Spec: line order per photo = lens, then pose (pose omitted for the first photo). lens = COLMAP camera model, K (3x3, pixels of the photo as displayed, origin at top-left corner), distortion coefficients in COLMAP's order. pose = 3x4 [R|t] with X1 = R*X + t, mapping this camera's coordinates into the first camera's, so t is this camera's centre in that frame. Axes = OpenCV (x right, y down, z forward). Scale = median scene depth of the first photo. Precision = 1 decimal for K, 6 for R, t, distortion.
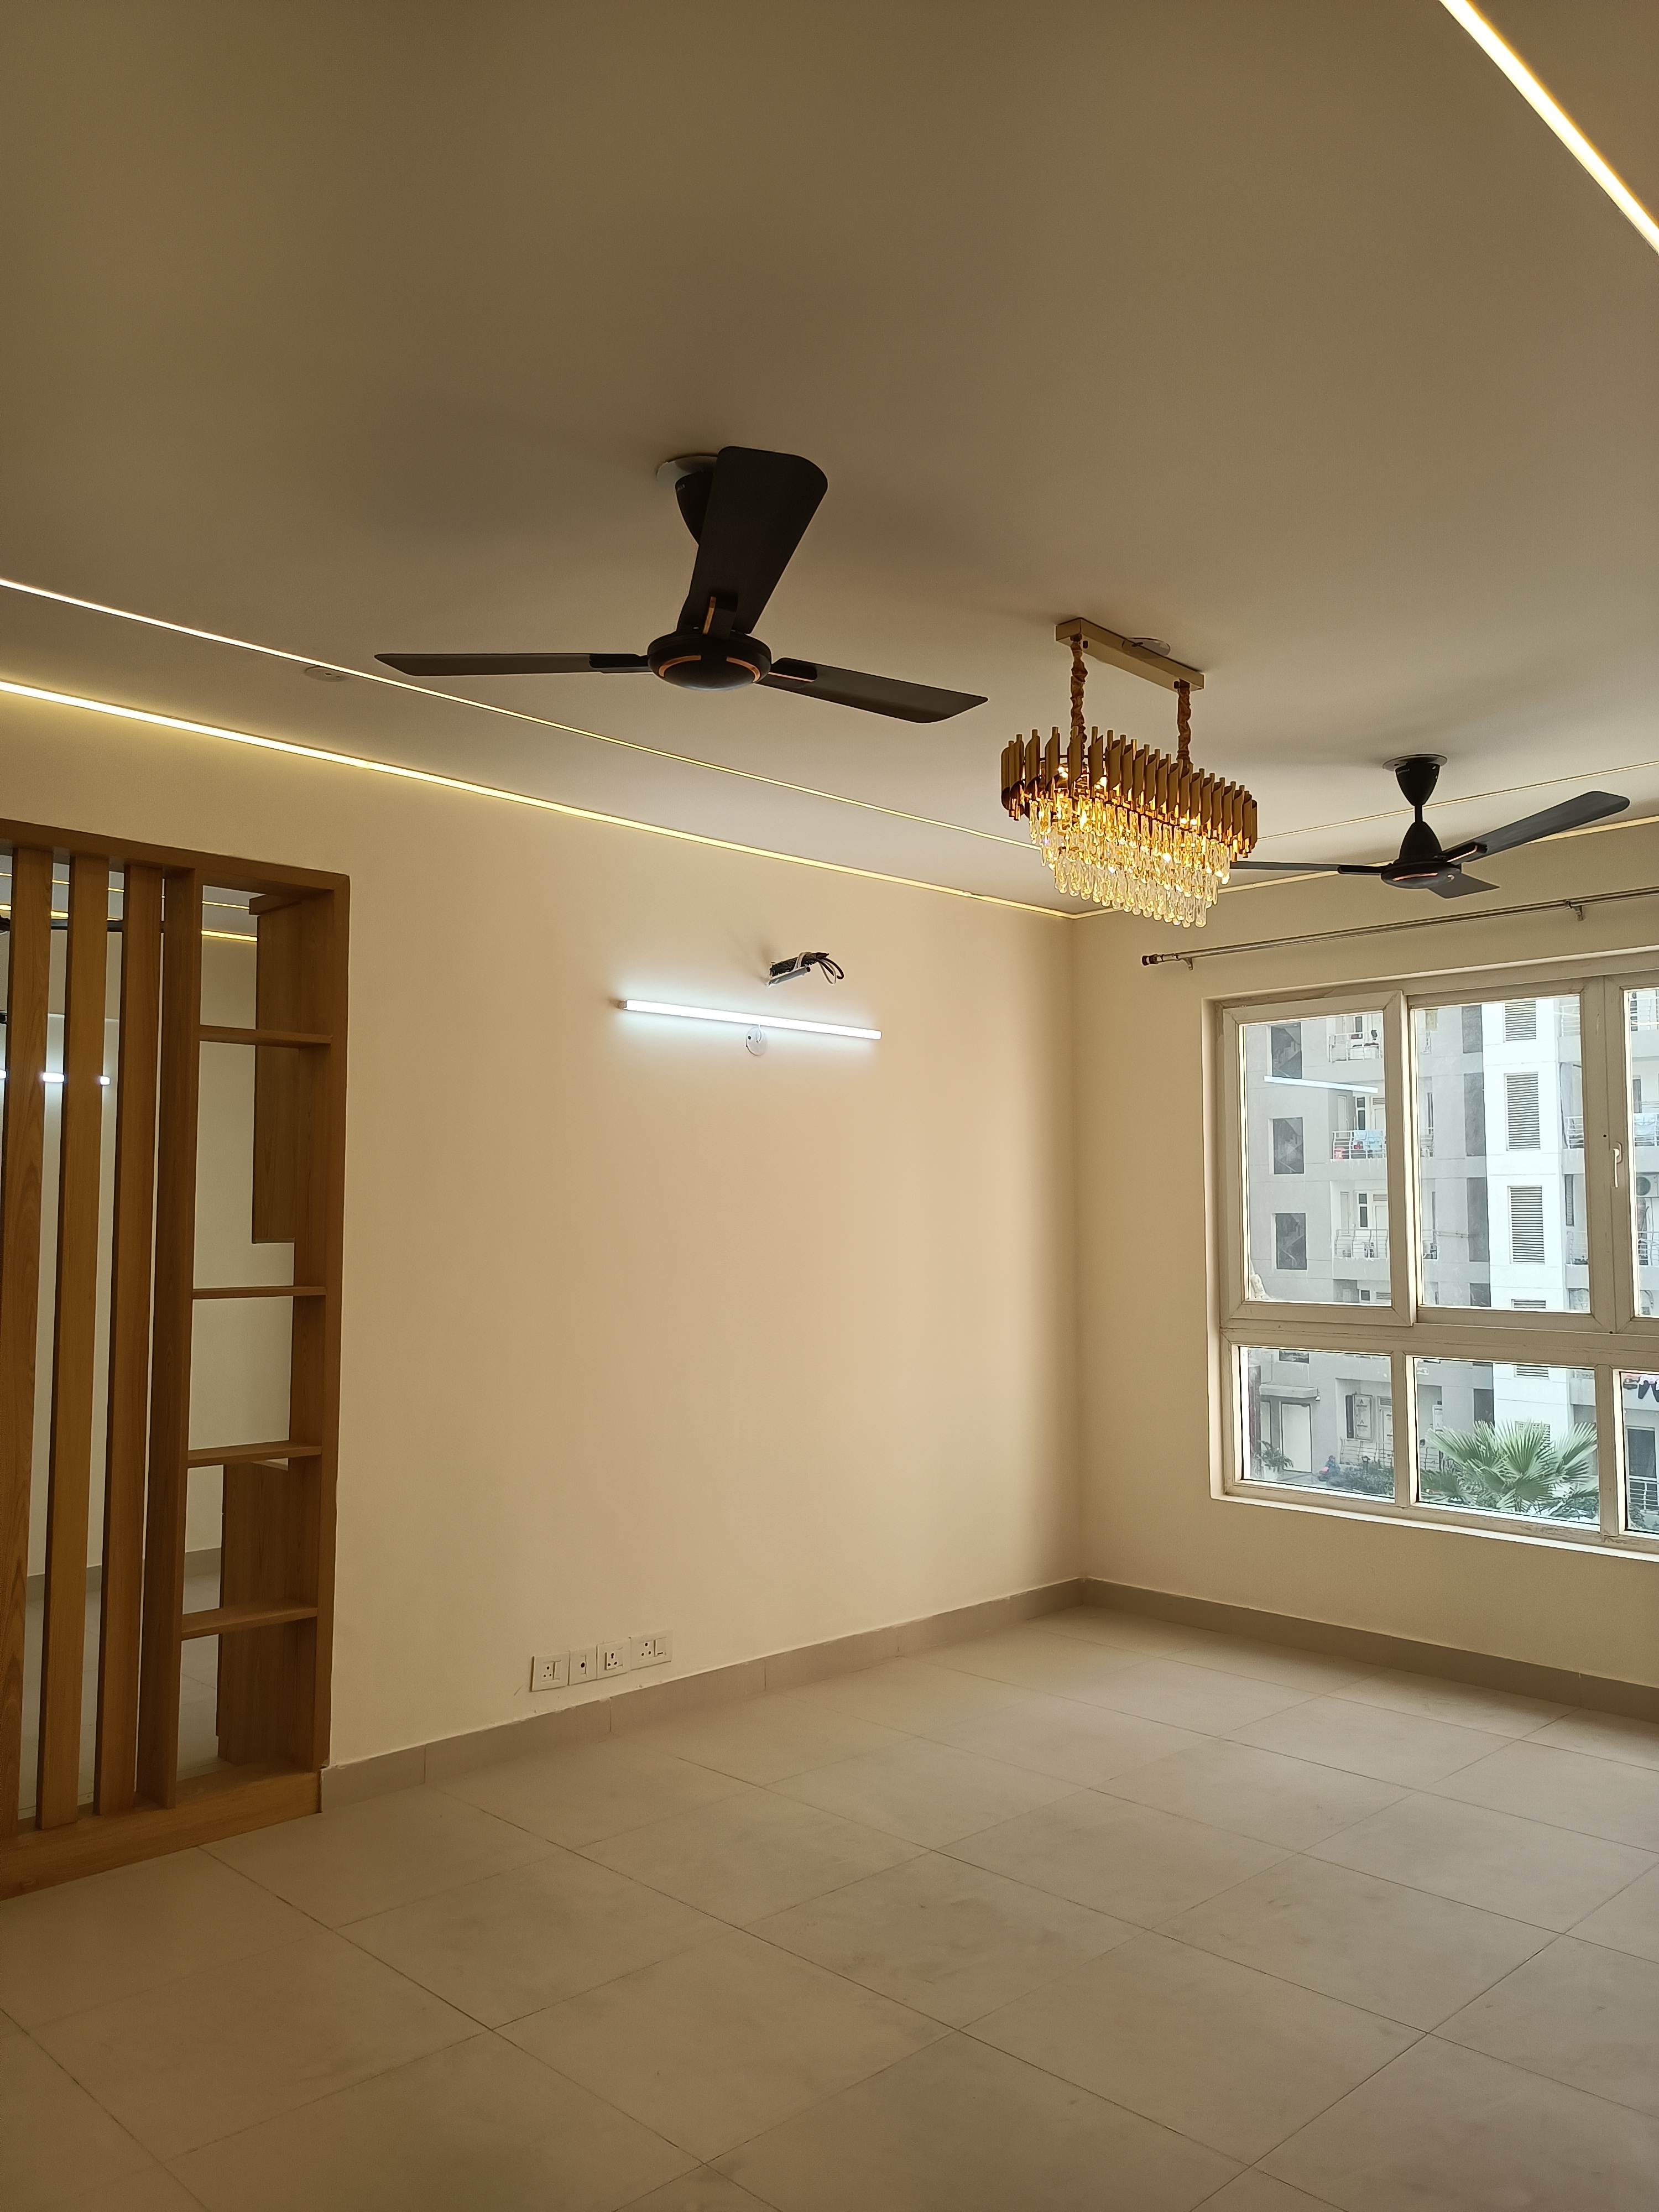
lens RADIAL K [[1656.2, 0, 829.3], [0, 1656.2, 1114.2], [0, 0, 1]] dist [0.044375, -0.031723]
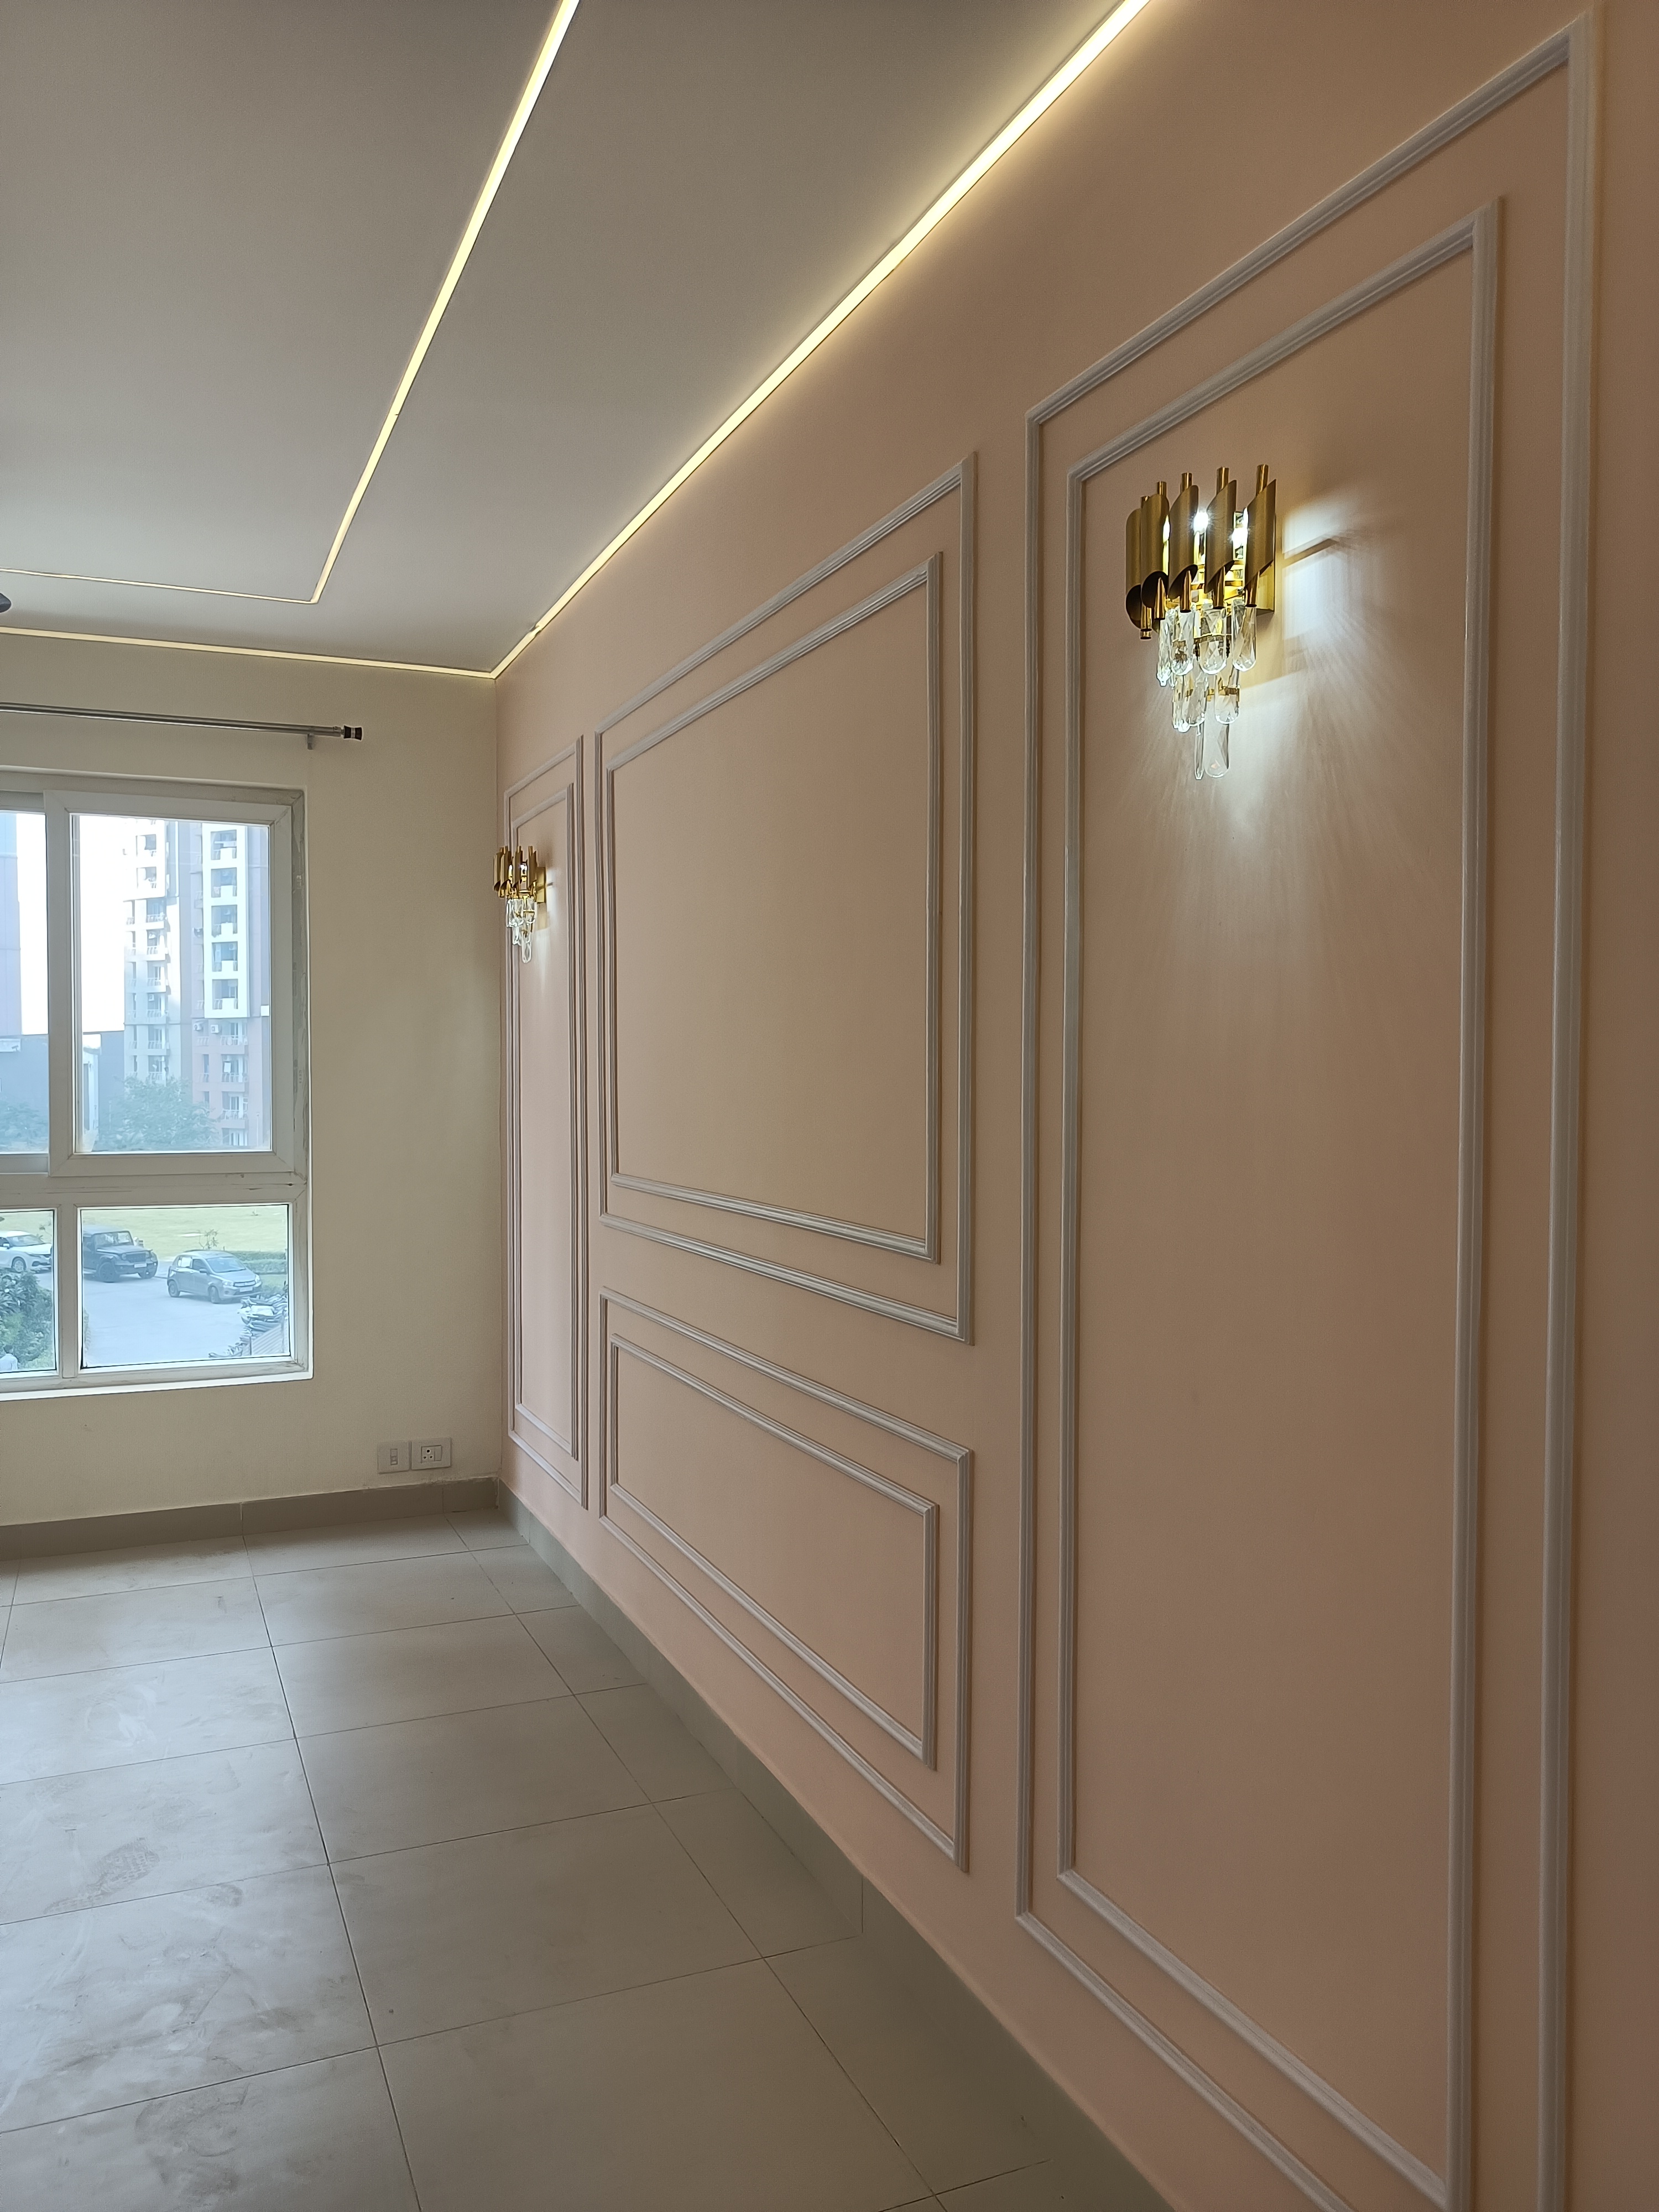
lens RADIAL K [[1656.2, 0, 826.0], [0, 1656.2, 1118.0], [0, 0, 1]] dist [0.044375, -0.031723]
pose [[0.374944, -0.027776, 0.926631, -0.162490], [-0.058920, 0.996816, 0.053721, 0.014706], [-0.925173, -0.074740, 0.372114, 0.138387]]
